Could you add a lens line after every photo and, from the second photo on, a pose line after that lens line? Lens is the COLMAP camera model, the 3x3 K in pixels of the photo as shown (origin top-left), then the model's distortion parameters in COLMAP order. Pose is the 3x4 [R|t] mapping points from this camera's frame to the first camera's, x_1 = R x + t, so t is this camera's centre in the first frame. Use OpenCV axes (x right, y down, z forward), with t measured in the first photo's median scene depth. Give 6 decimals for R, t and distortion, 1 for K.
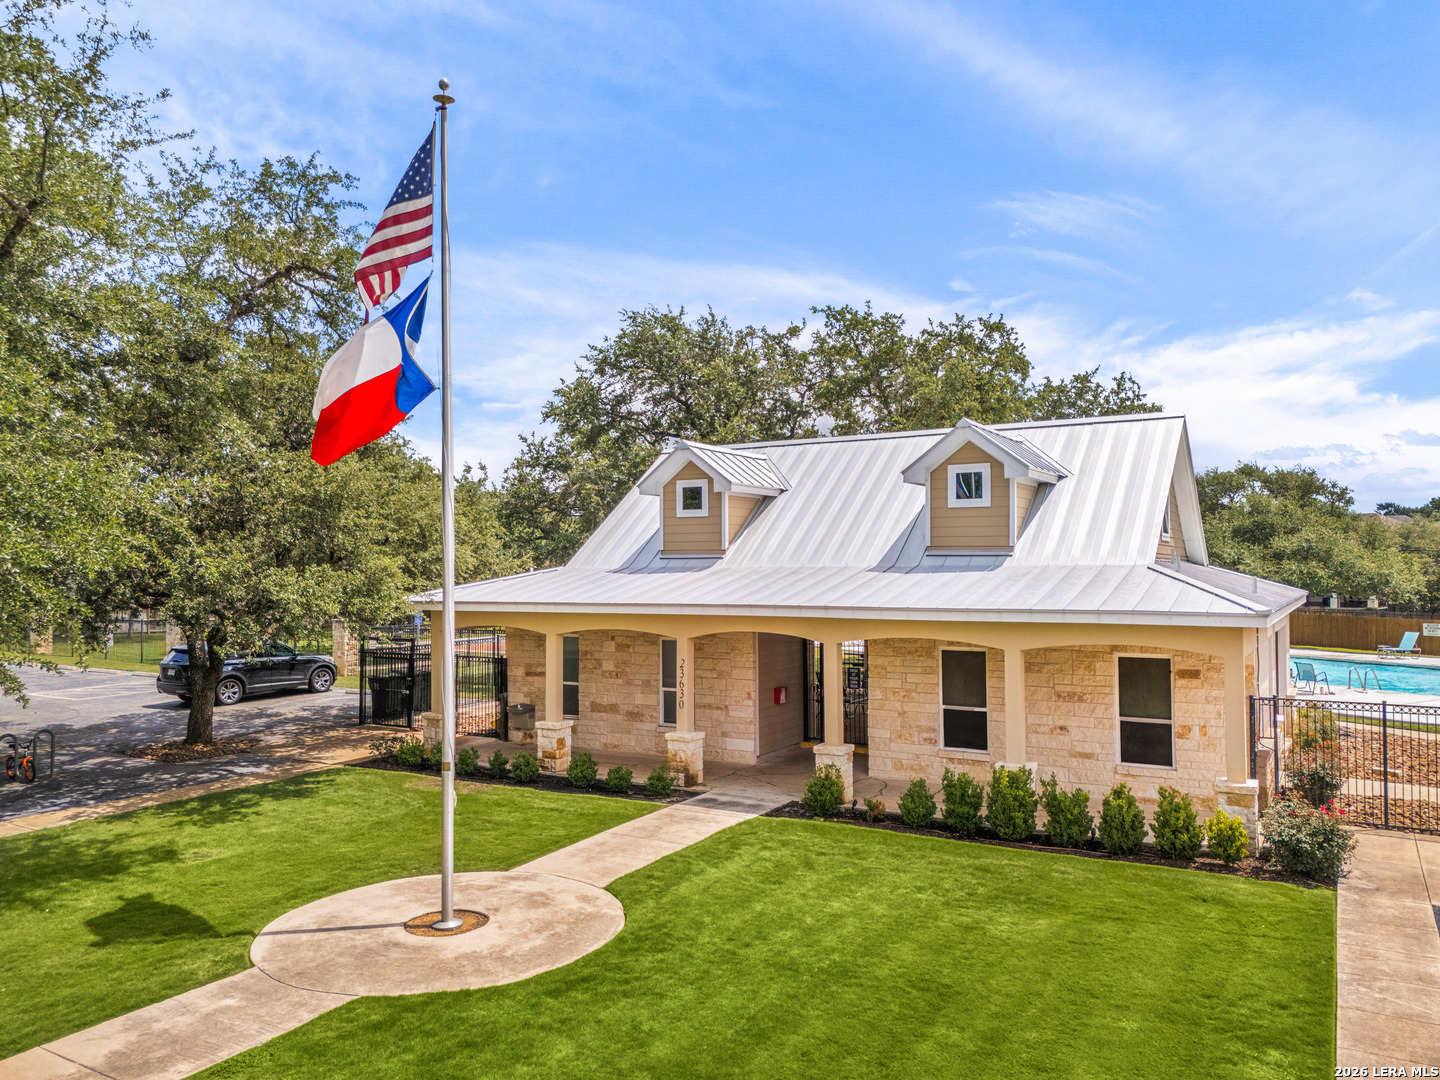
lens RADIAL K [[1022.0, 0, 720.0], [0, 1022.0, 540.0], [0, 0, 1]] dist [0.034788, 0.006072]
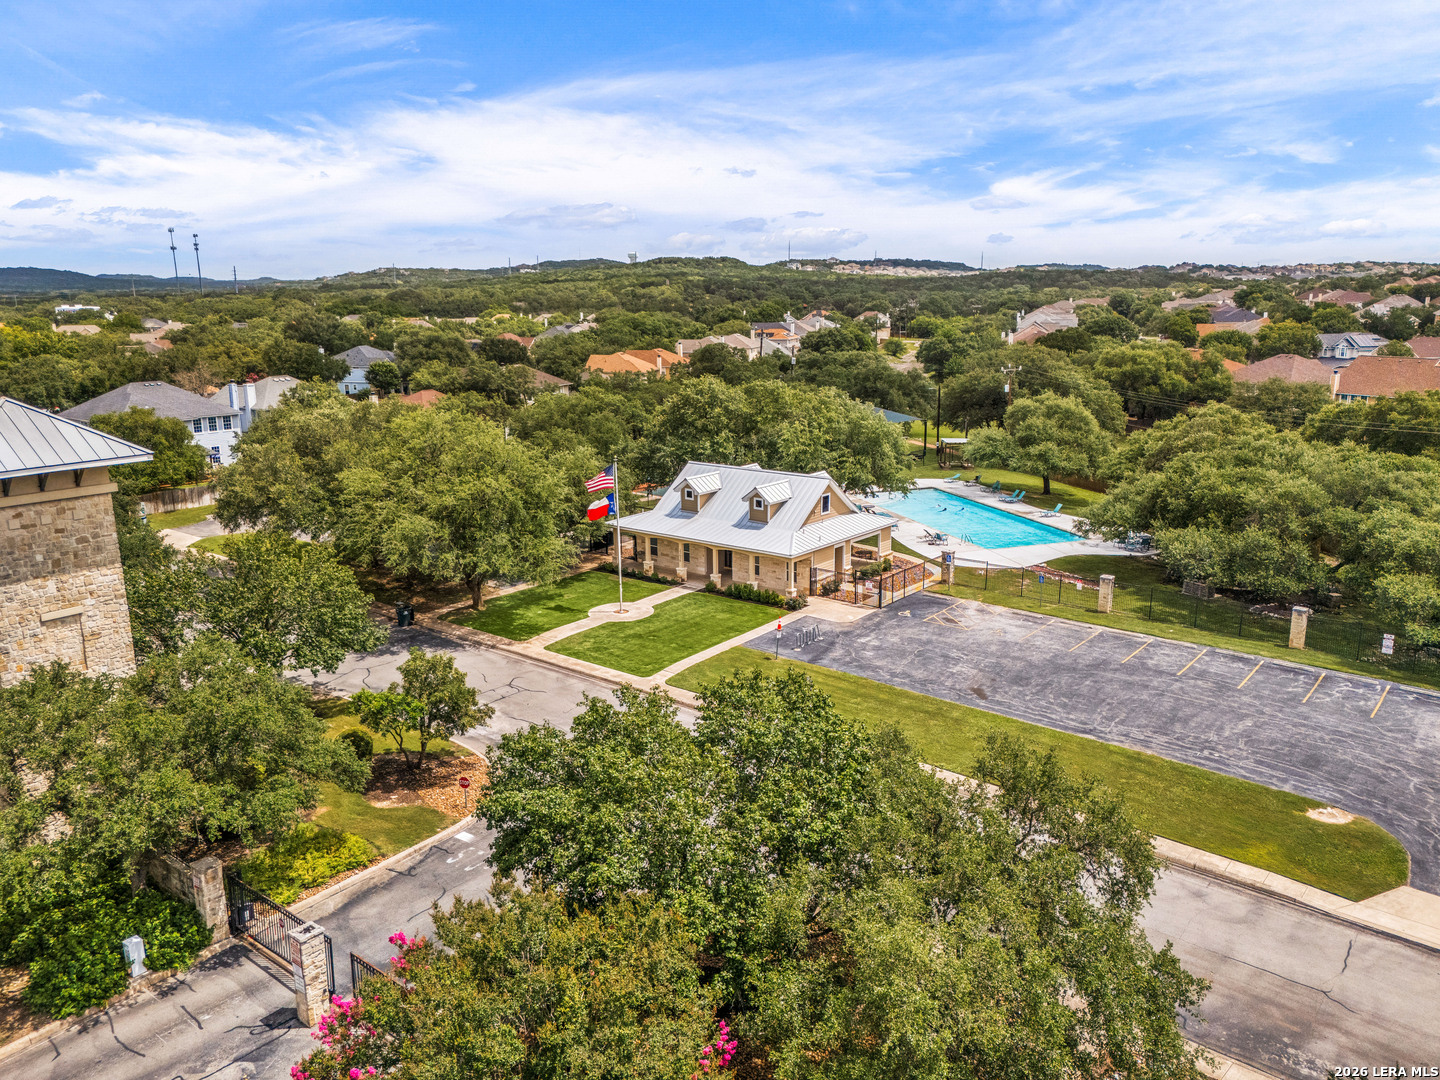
lens RADIAL K [[1022.0, 0, 720.0], [0, 1022.0, 540.0], [0, 0, 1]] dist [0.034788, 0.006072]
pose [[0.988709, 0.031963, -0.146401, 0.642789], [0.007457, 0.965282, 0.261103, -0.874707], [0.149664, -0.259247, 0.954145, -2.488246]]
